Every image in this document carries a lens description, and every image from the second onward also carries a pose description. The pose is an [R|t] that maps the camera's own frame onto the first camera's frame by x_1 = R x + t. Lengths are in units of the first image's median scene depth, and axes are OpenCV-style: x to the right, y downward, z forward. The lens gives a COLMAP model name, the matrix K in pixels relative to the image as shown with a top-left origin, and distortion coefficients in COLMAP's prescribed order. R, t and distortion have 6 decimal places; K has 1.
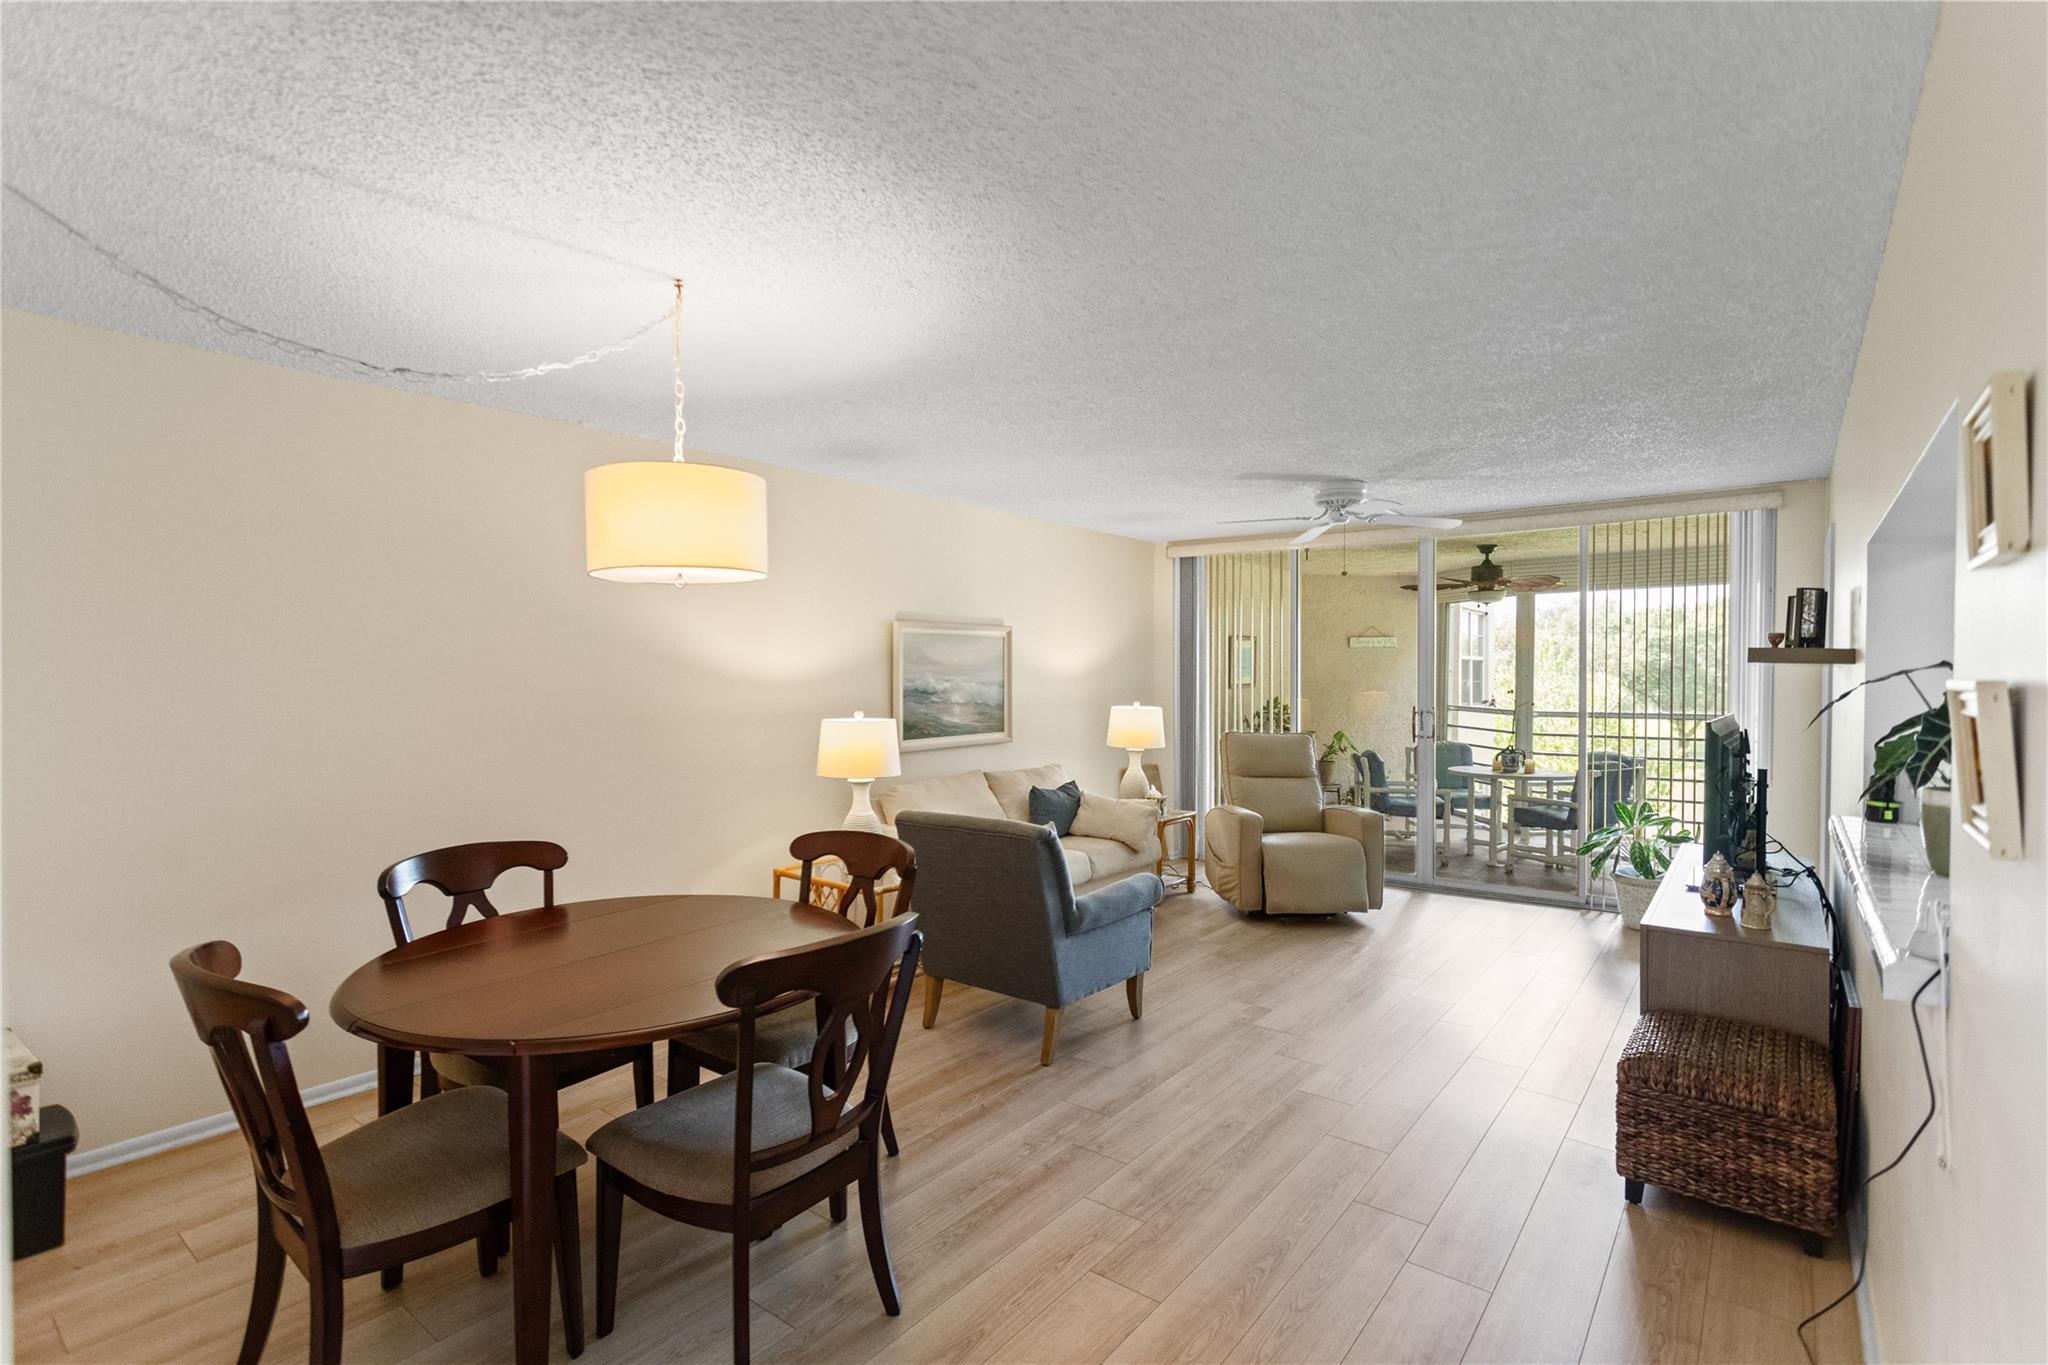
lens RADIAL K [[988.6, 0, 1011.0], [0, 988.6, 686.1], [0, 0, 1]] dist [0.002629, -0.000045]
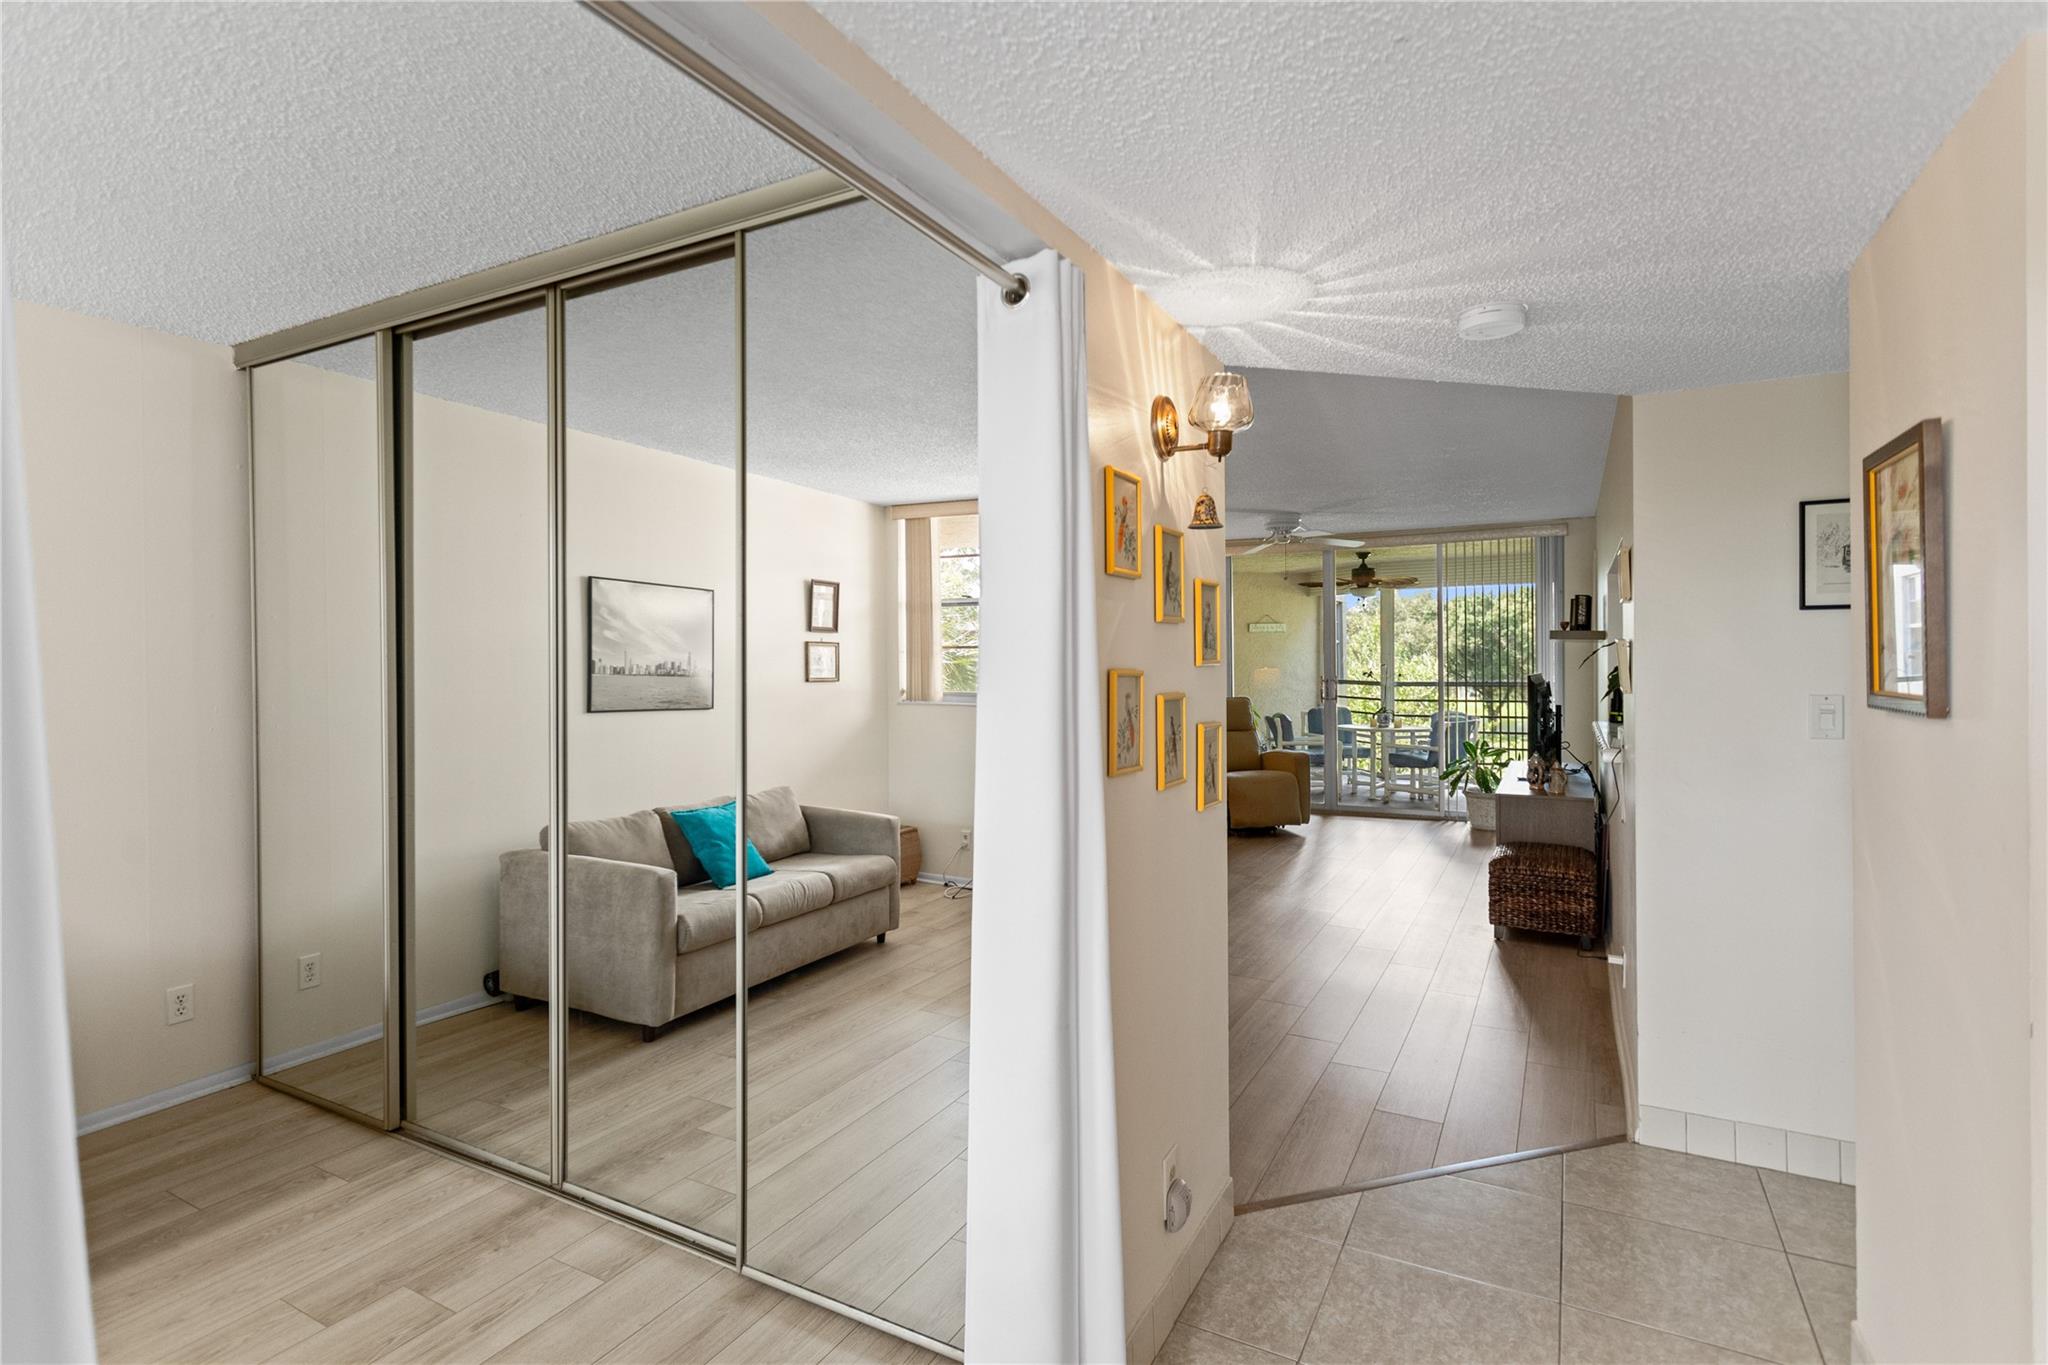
lens RADIAL K [[1005.8, 0, 1020.5], [0, 1005.8, 656.0], [0, 0, 1]] dist [0.001887, 0.000276]
pose [[0.987107, -0.006535, 0.159927, -0.283464], [0.009228, 0.999828, -0.016106, 0.016431], [-0.159795, 0.017374, 0.986997, -0.369629]]
